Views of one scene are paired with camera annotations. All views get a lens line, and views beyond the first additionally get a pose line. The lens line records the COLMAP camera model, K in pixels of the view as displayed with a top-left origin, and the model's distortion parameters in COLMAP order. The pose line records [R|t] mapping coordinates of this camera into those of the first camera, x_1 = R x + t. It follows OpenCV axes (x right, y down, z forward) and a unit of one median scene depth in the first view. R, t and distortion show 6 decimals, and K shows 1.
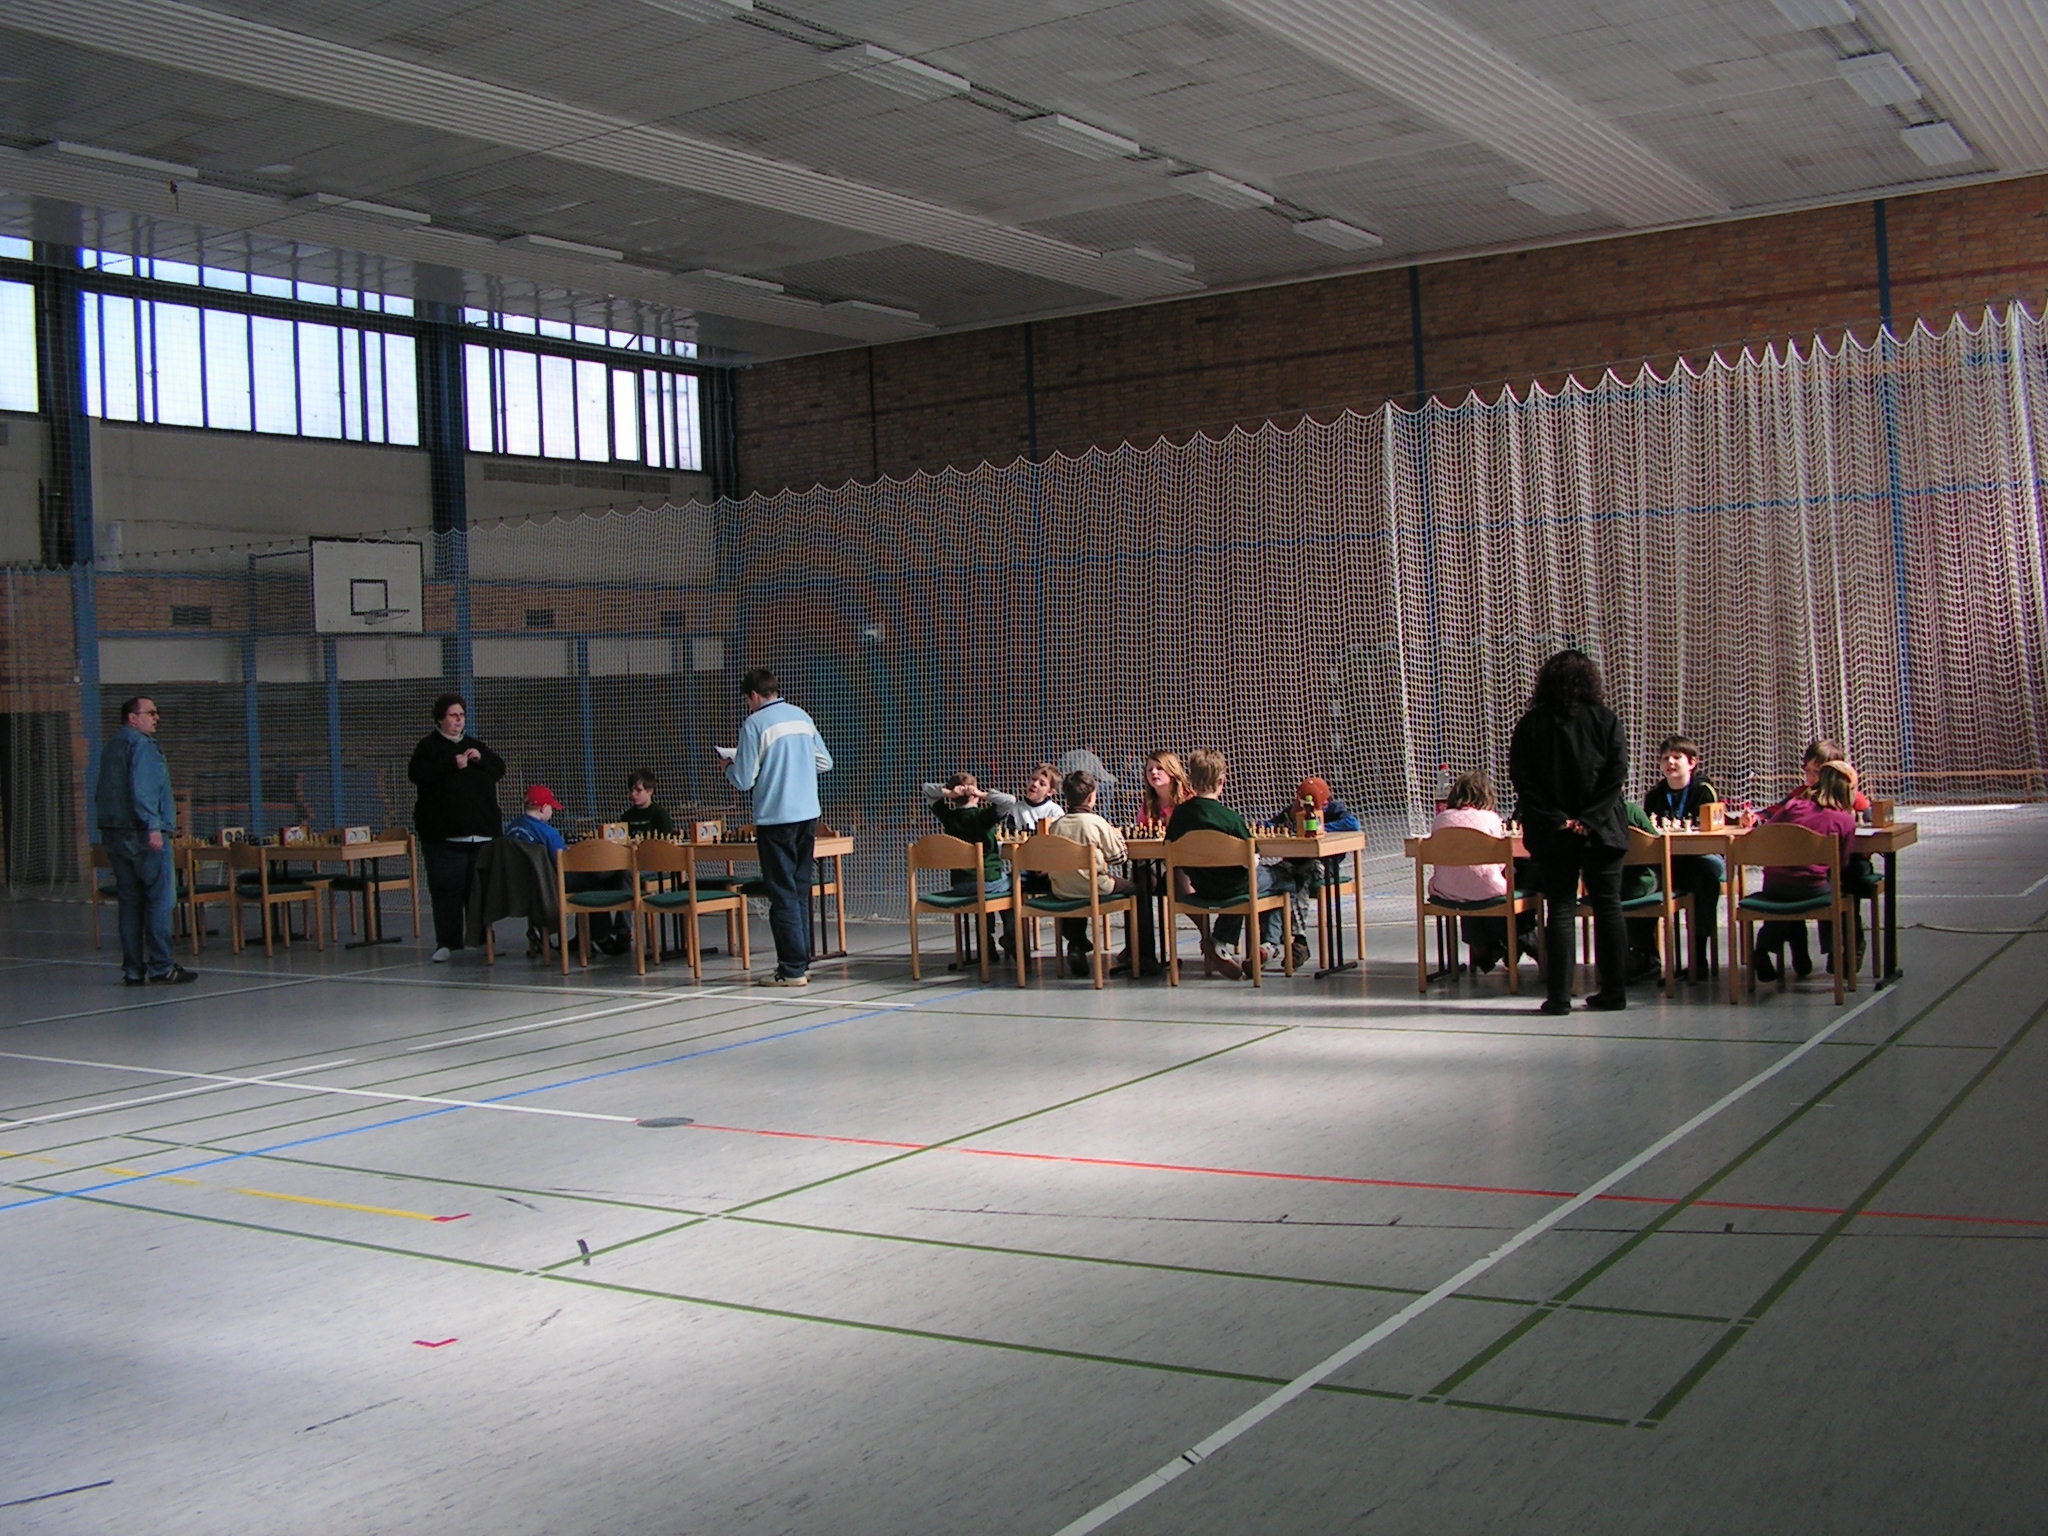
lens RADIAL K [[2208.4, 0, 1024.0], [0, 2208.4, 768.0], [0, 0, 1]] dist [-0.233987, 0.256724]
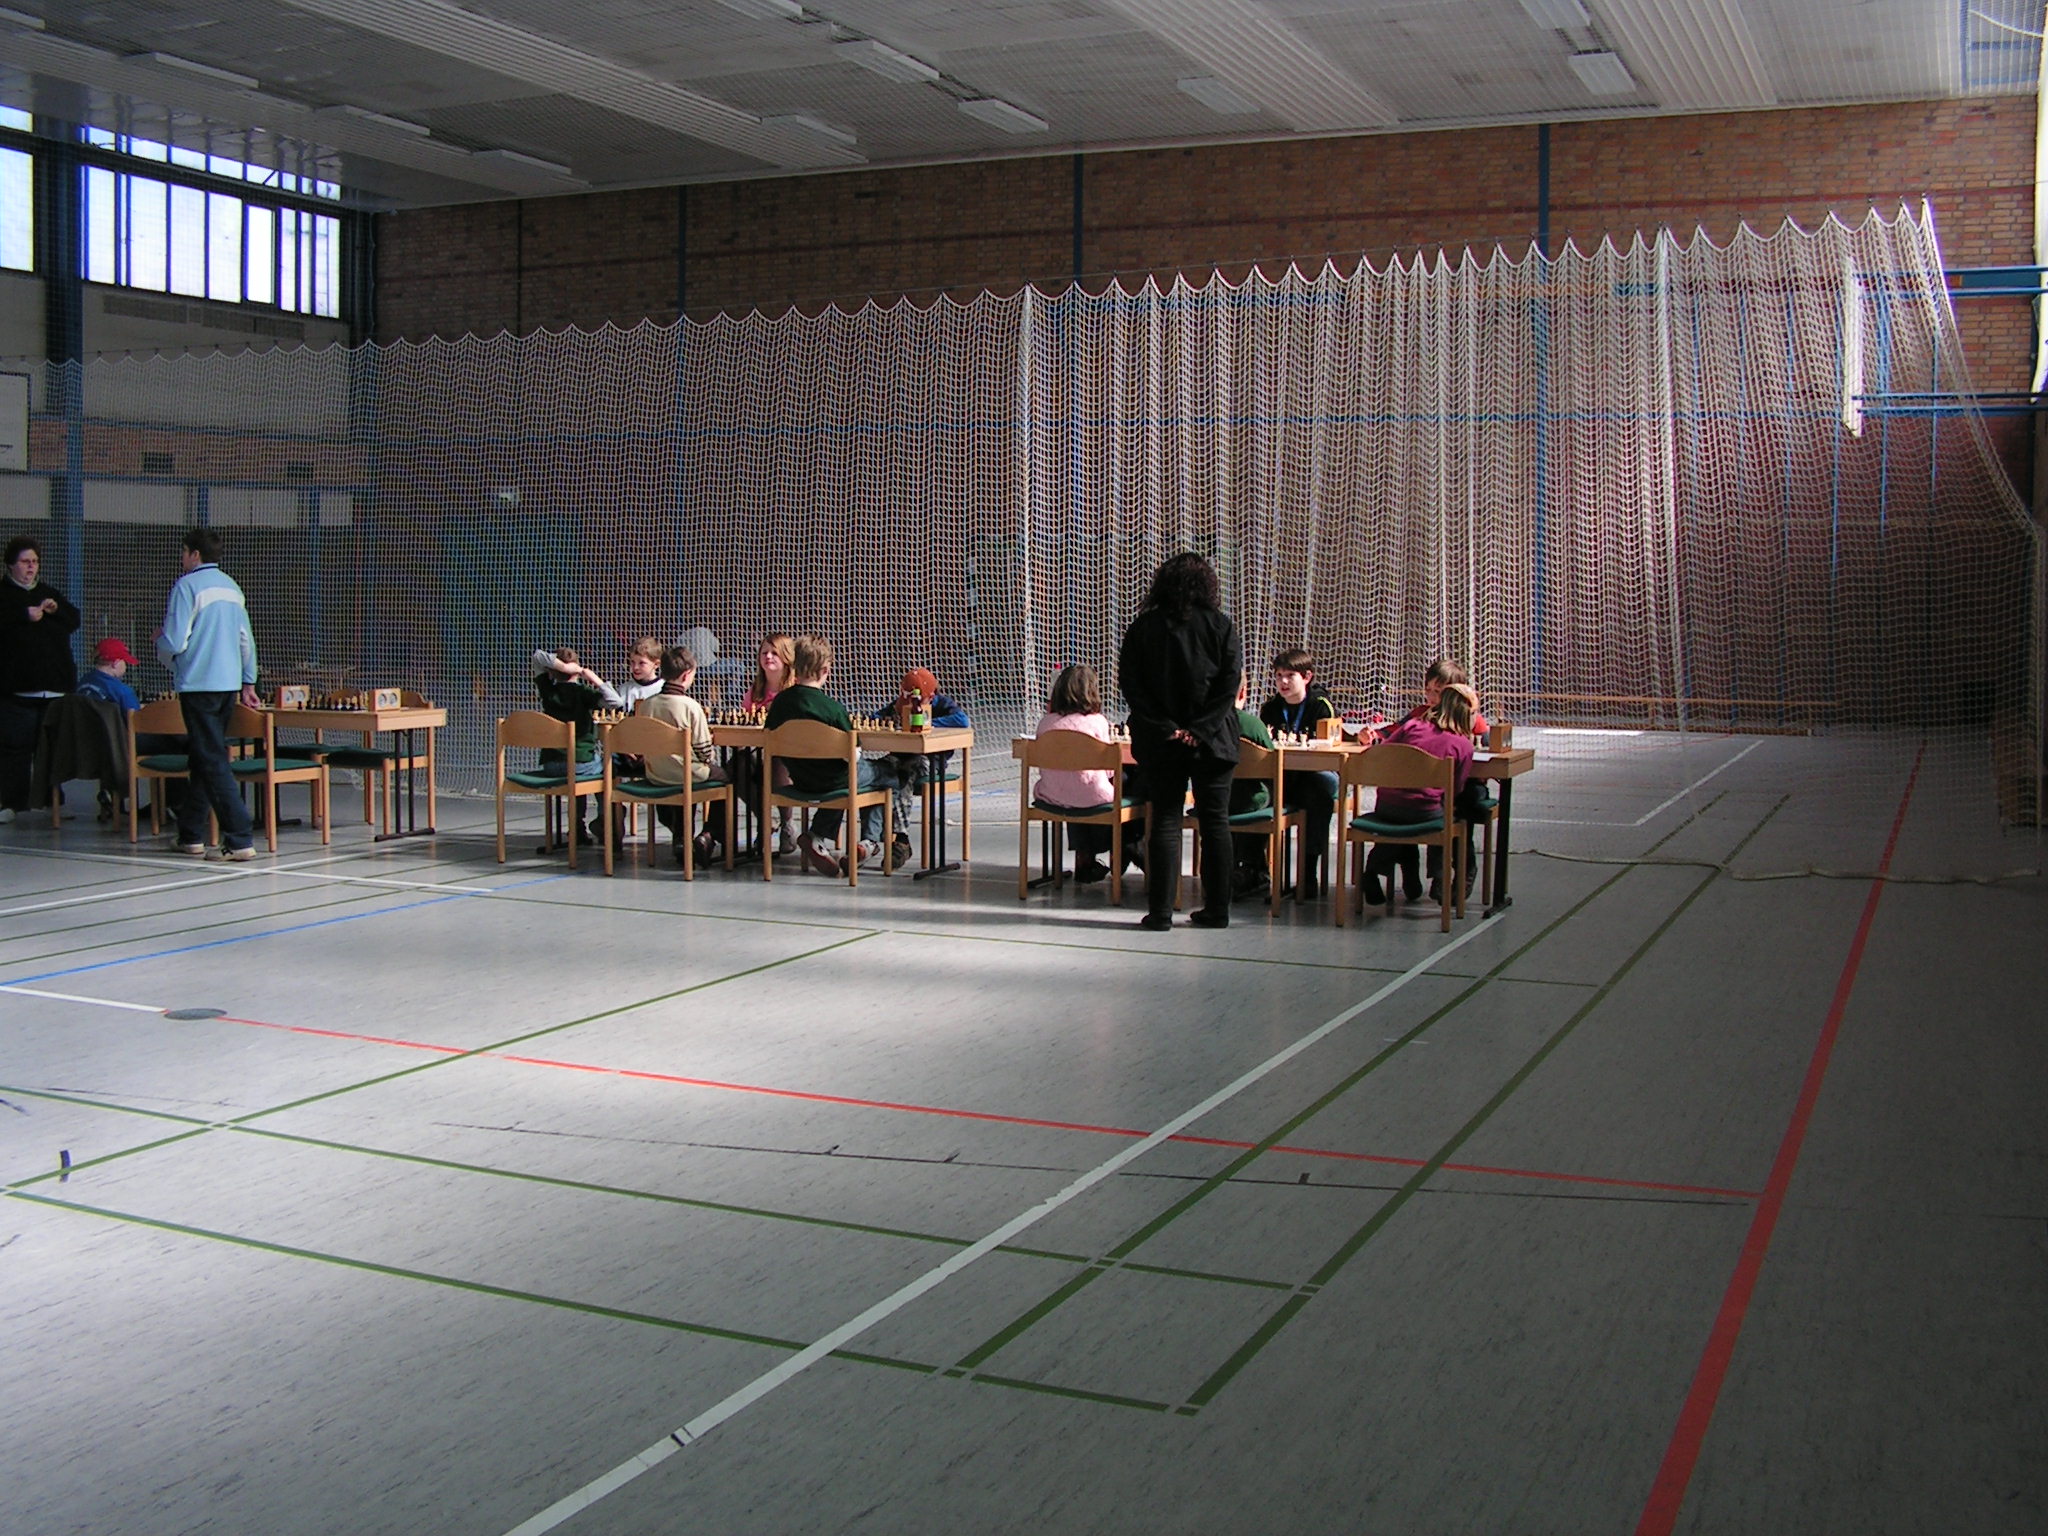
lens RADIAL K [[2208.4, 0, 1024.0], [0, 2208.4, 768.0], [0, 0, 1]] dist [-0.233987, 0.256724]
pose [[0.986132, 0.042813, 0.160344, 0.019435], [-0.051374, 0.997446, 0.049627, -0.002704], [-0.157810, -0.057177, 0.985813, 0.035456]]
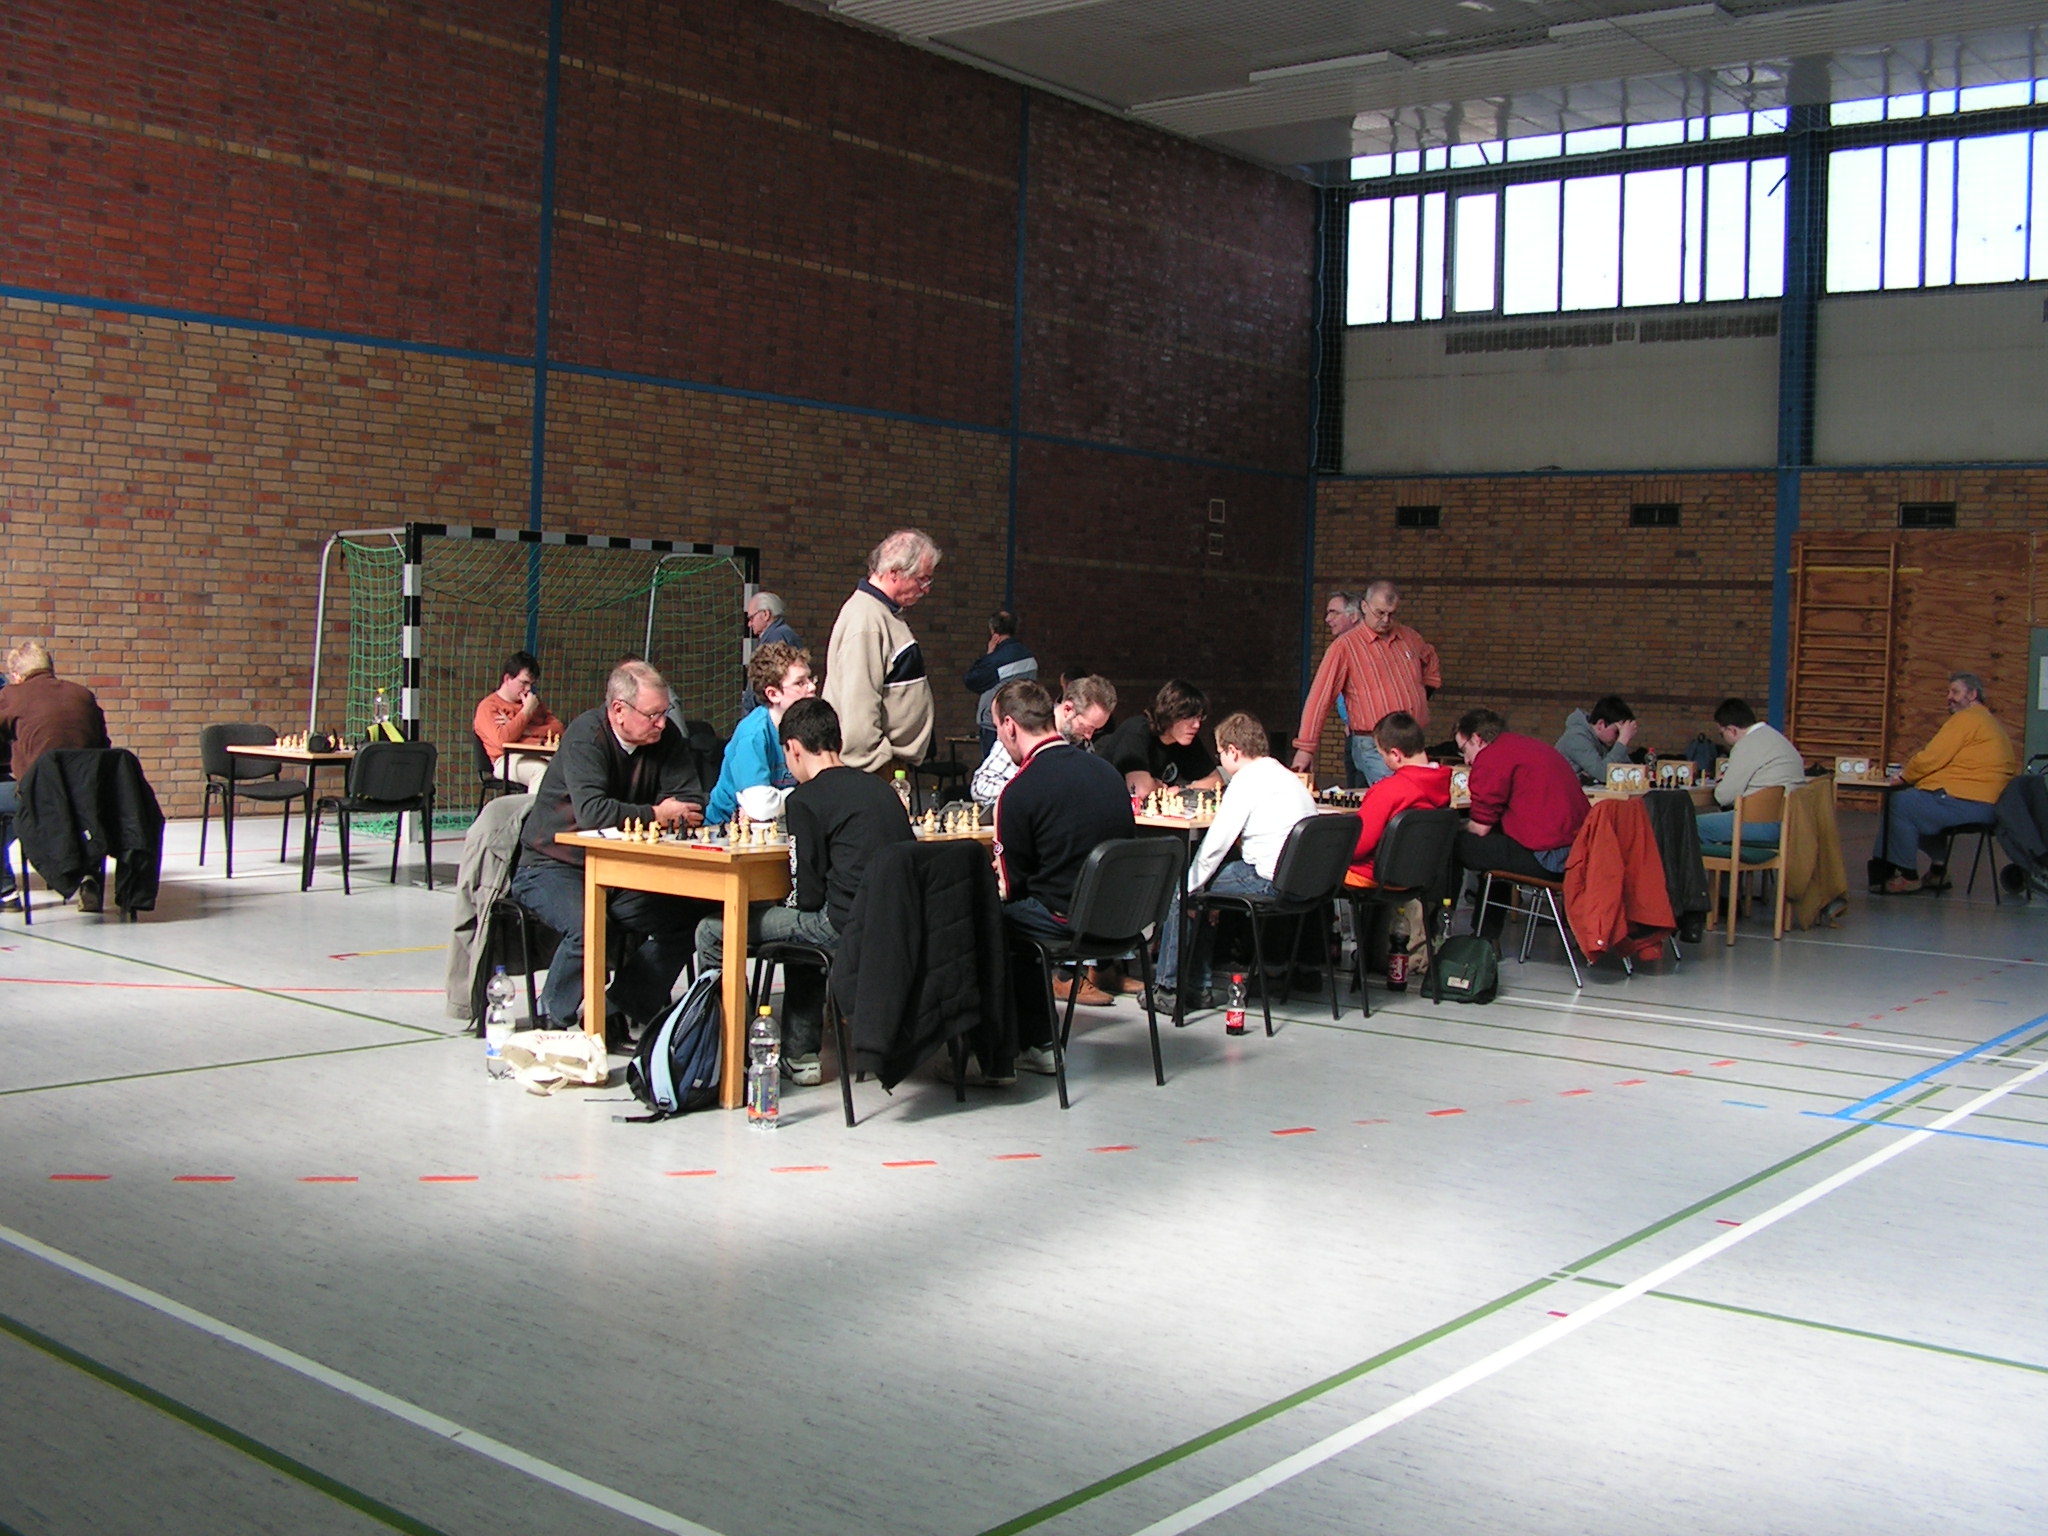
lens RADIAL K [[2208.4, 0, 1024.0], [0, 2208.4, 768.0], [0, 0, 1]] dist [-0.233987, 0.256724]
pose [[-0.106825, 0.096171, -0.989616, 1.382242], [-0.047056, 0.993707, 0.101648, -0.116875], [0.993164, 0.057426, -0.101627, 2.123007]]
